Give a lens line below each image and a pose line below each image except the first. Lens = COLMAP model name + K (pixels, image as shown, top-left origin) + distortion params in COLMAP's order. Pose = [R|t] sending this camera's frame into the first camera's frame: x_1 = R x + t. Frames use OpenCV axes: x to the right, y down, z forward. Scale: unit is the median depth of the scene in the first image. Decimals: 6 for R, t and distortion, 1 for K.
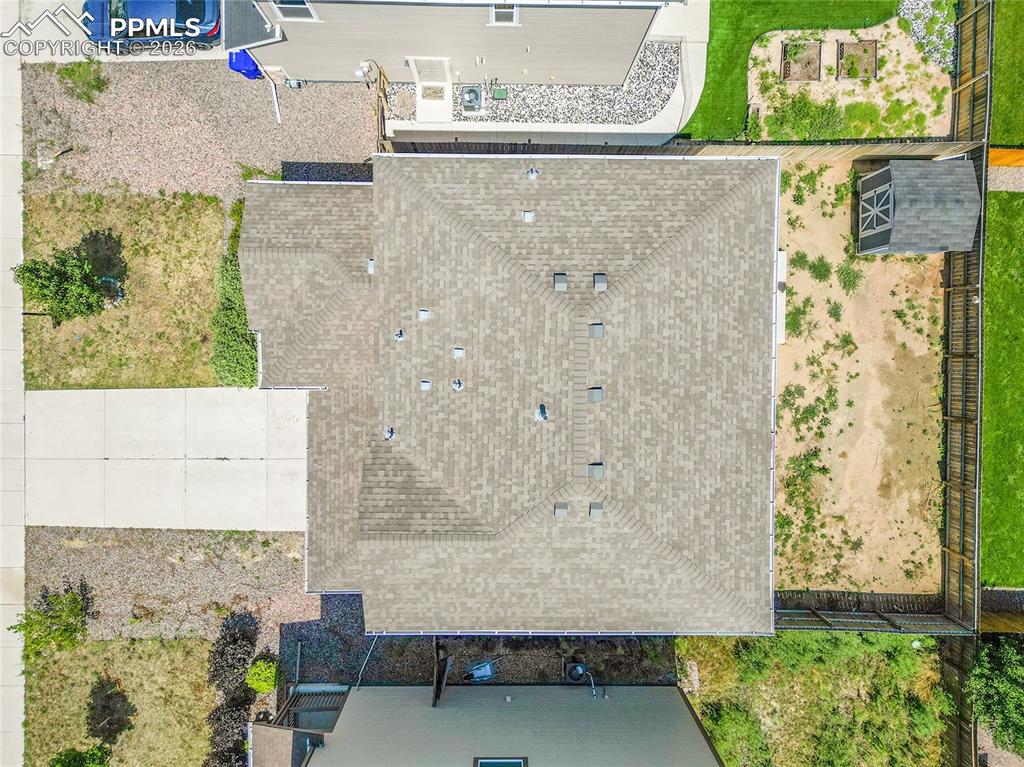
lens RADIAL K [[725.7, 0, 512.0], [0, 725.7, 383.5], [0, 0, 1]] dist [0.026493, -0.000850]
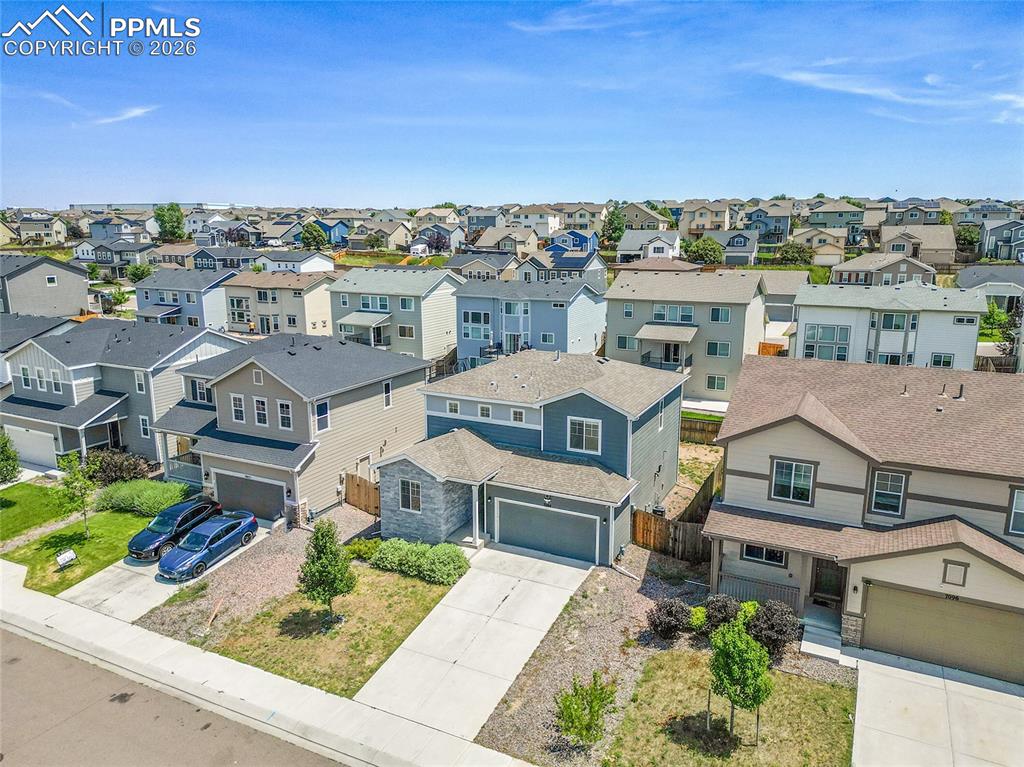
lens RADIAL K [[725.7, 0, 512.0], [0, 725.7, 383.5], [0, 0, 1]] dist [0.026493, -0.000850]
pose [[0.441542, -0.198058, 0.875108, -1.343385], [0.896681, 0.062967, -0.438176, 0.603157], [0.031681, 0.978166, 0.205398, 0.400487]]
